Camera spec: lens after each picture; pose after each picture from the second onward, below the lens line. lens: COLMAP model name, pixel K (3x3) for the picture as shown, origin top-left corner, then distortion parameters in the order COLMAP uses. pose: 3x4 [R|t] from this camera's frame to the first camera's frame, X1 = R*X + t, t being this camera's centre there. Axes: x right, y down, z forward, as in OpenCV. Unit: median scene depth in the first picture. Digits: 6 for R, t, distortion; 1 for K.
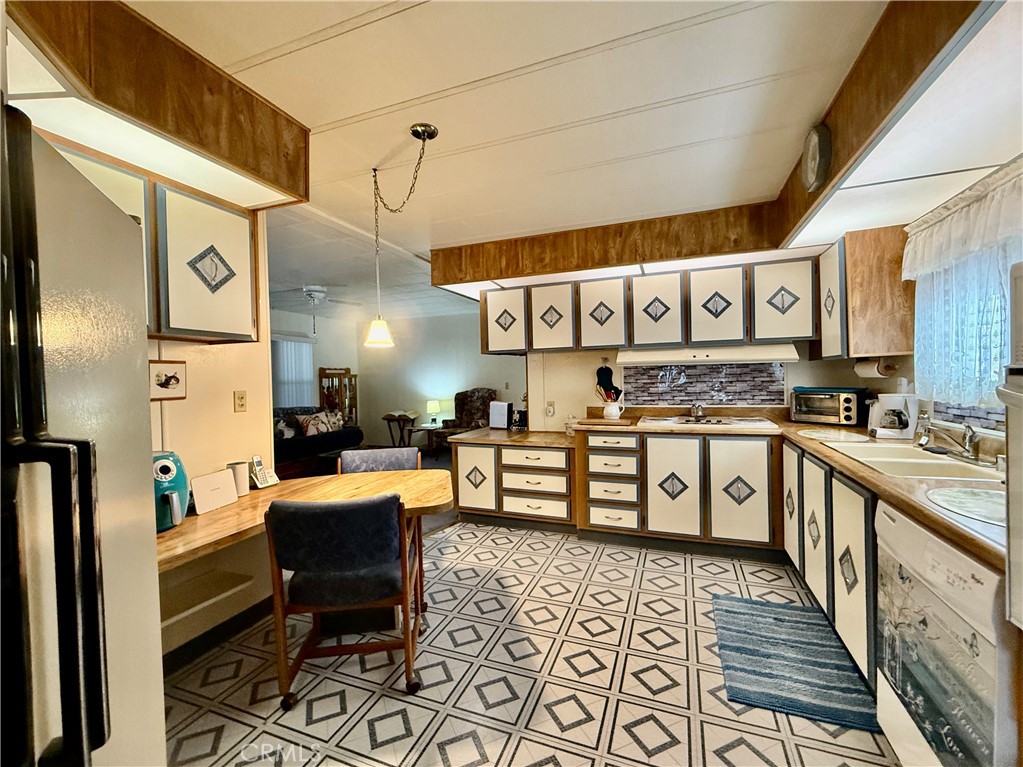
lens RADIAL K [[410.5, 0, 516.4], [0, 410.5, 383.2], [0, 0, 1]] dist [0.000532, -0.000019]
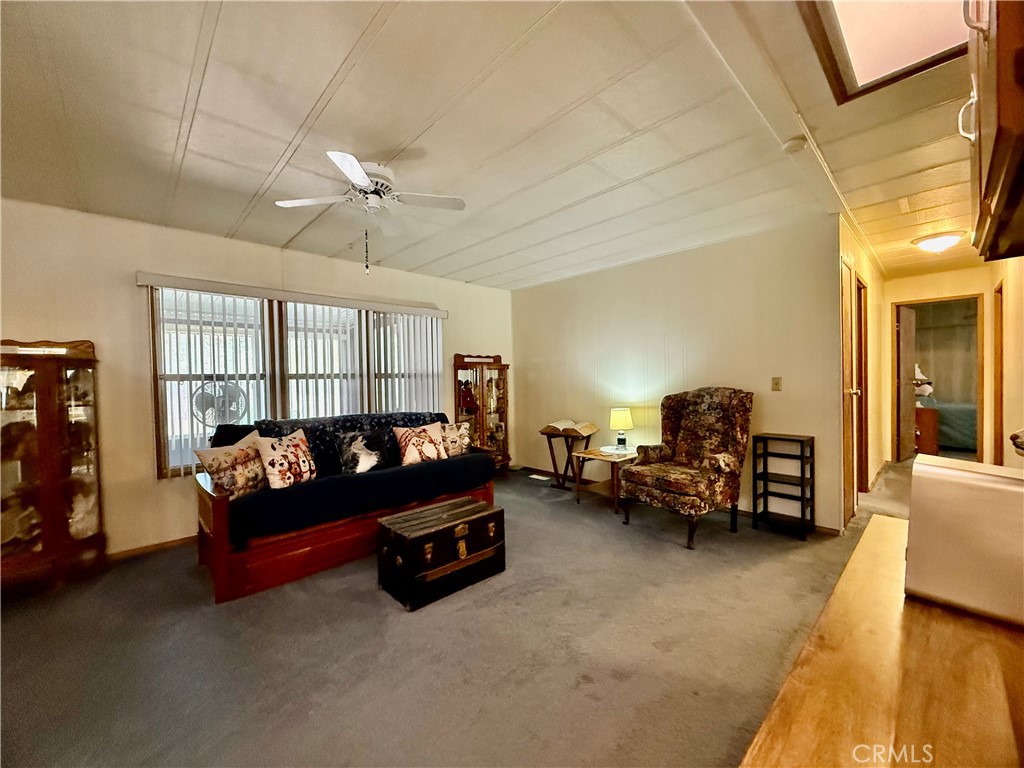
lens RADIAL K [[410.9, 0, 512.7], [0, 410.9, 385.1], [0, 0, 1]] dist [0.000532, -0.000019]
pose [[0.901053, 0.015862, -0.433418, -0.093410], [-0.012054, 0.999861, 0.011532, 0.005766], [0.433541, -0.005166, 0.901119, 0.429717]]
